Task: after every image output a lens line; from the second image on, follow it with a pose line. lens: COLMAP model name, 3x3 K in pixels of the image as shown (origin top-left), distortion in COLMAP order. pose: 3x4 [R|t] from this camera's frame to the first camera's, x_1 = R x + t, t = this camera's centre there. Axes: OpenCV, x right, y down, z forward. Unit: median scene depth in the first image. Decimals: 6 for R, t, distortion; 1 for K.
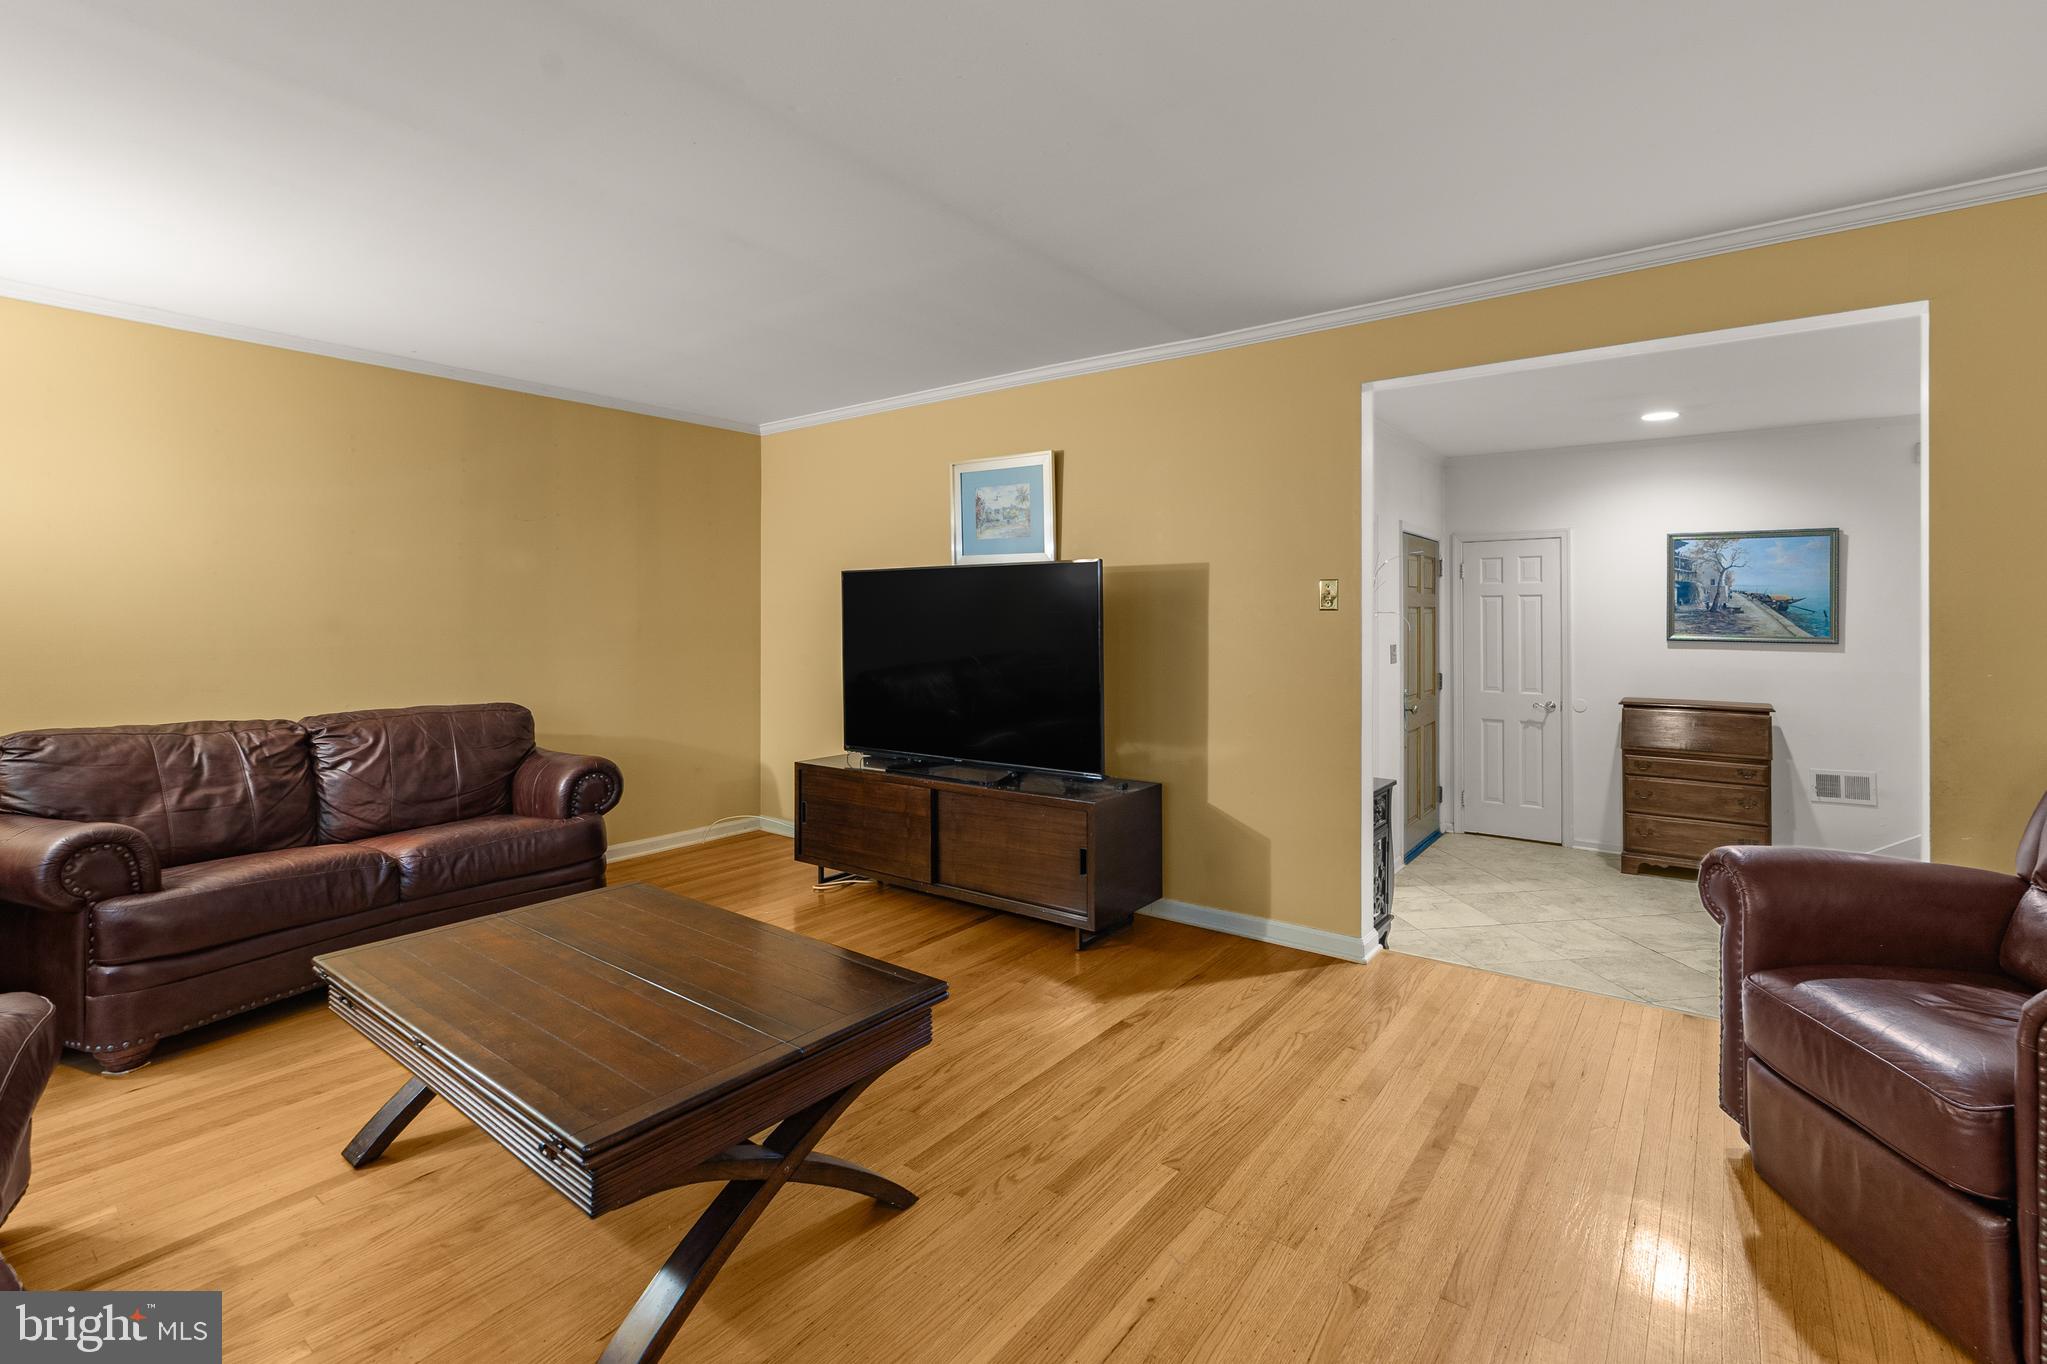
lens RADIAL K [[938.9, 0, 988.1], [0, 938.9, 612.5], [0, 0, 1]] dist [-0.010770, 0.000391]
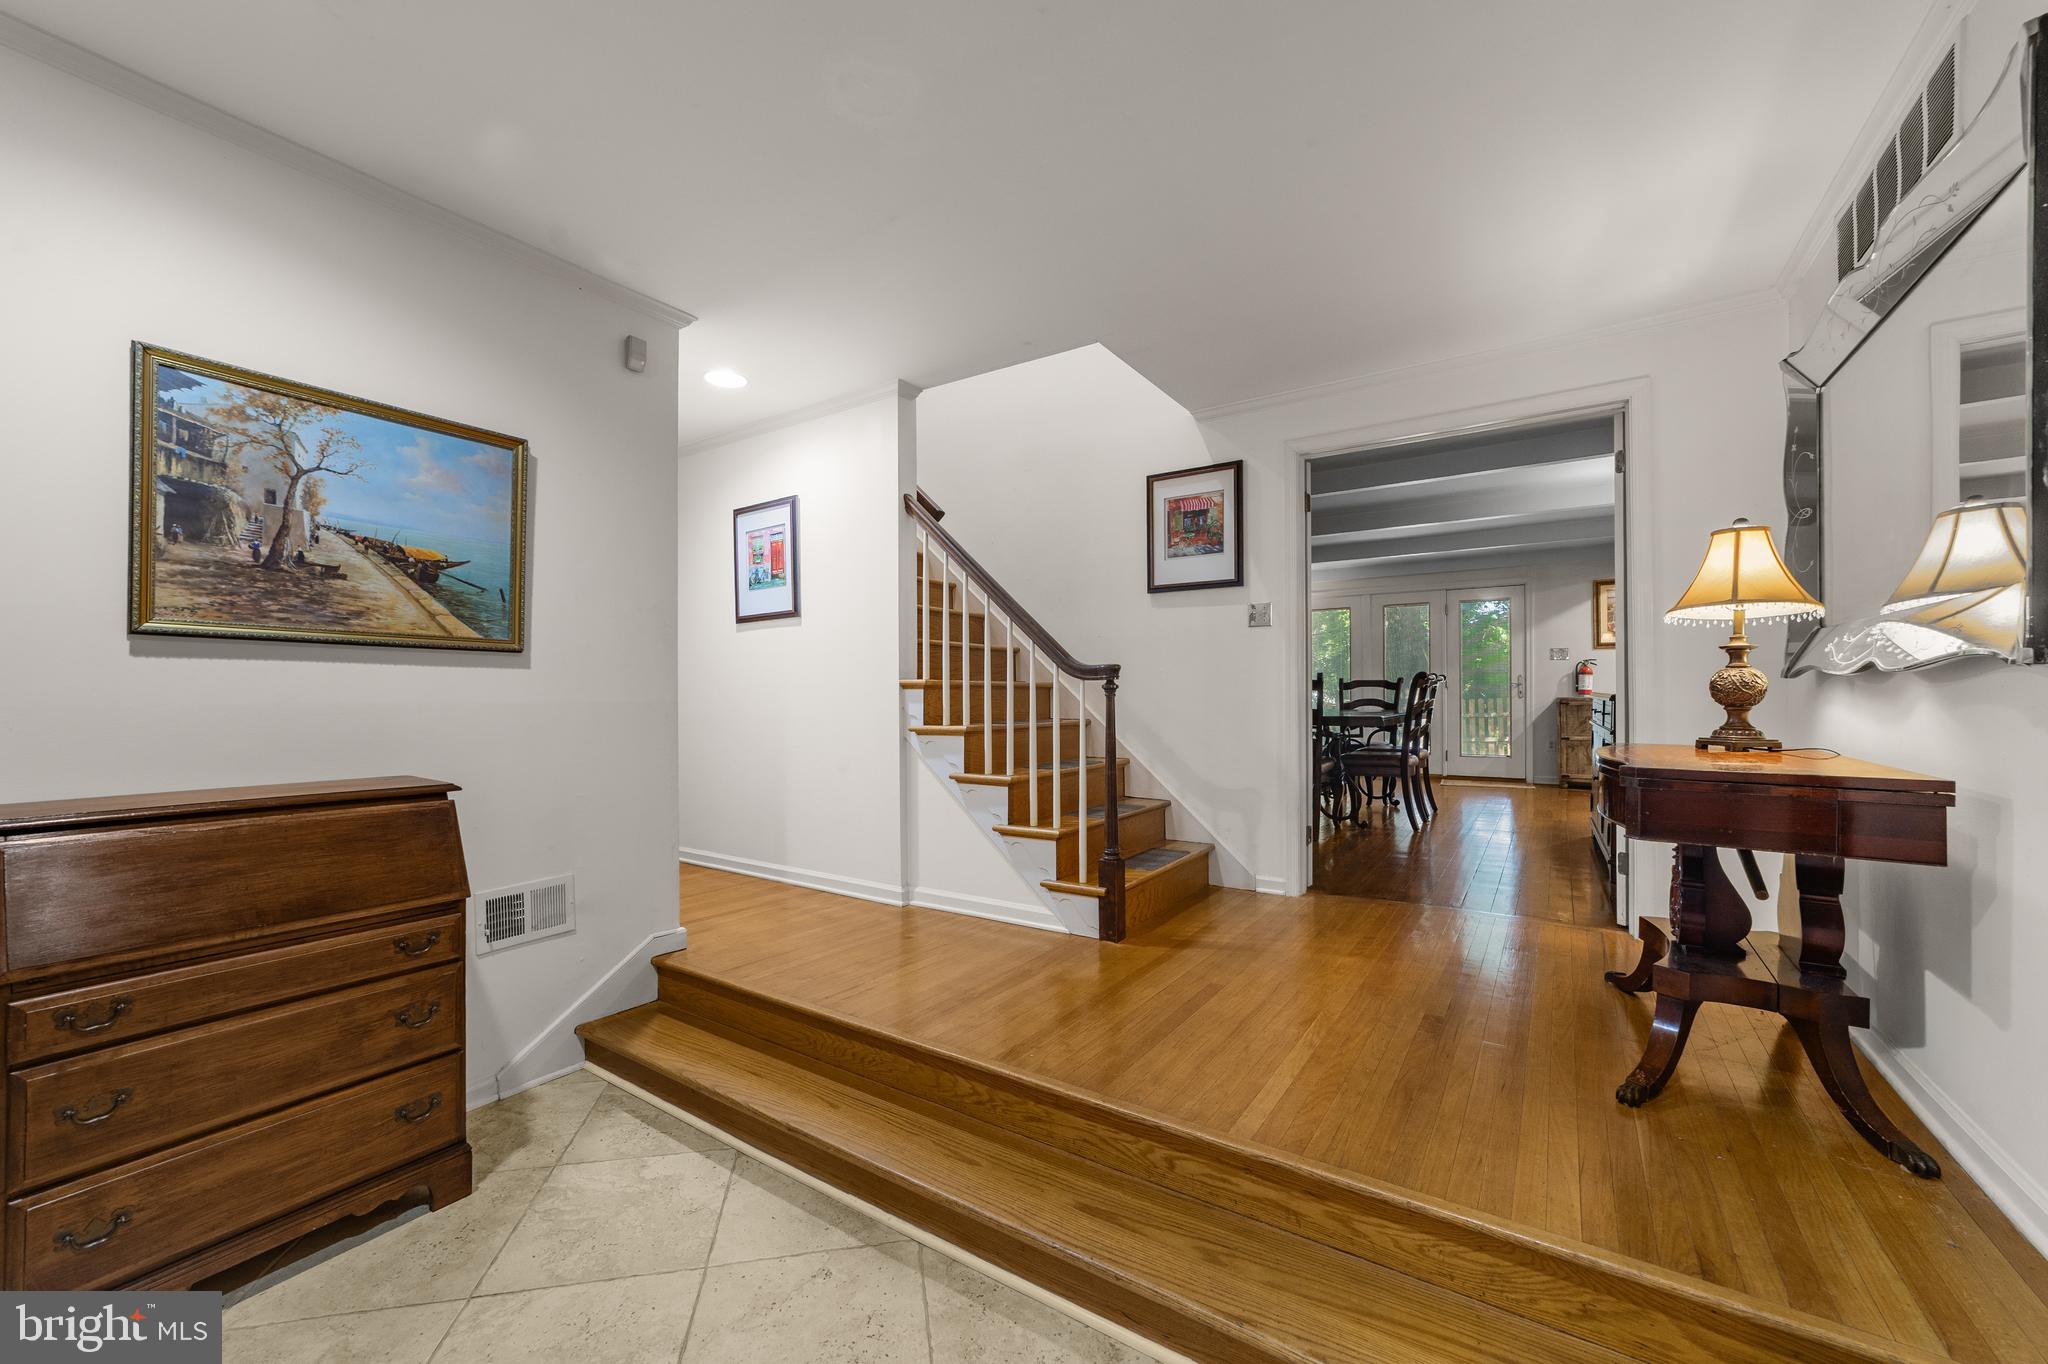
lens RADIAL K [[794.7, 0, 1025.4], [0, 794.7, 686.3], [0, 0, 1]] dist [0.018422, 0.000450]
pose [[-0.091205, 0.005423, 0.995817, 0.396362], [-0.003389, 0.999978, -0.005756, 0.052790], [-0.995826, -0.003900, -0.091184, 0.709347]]
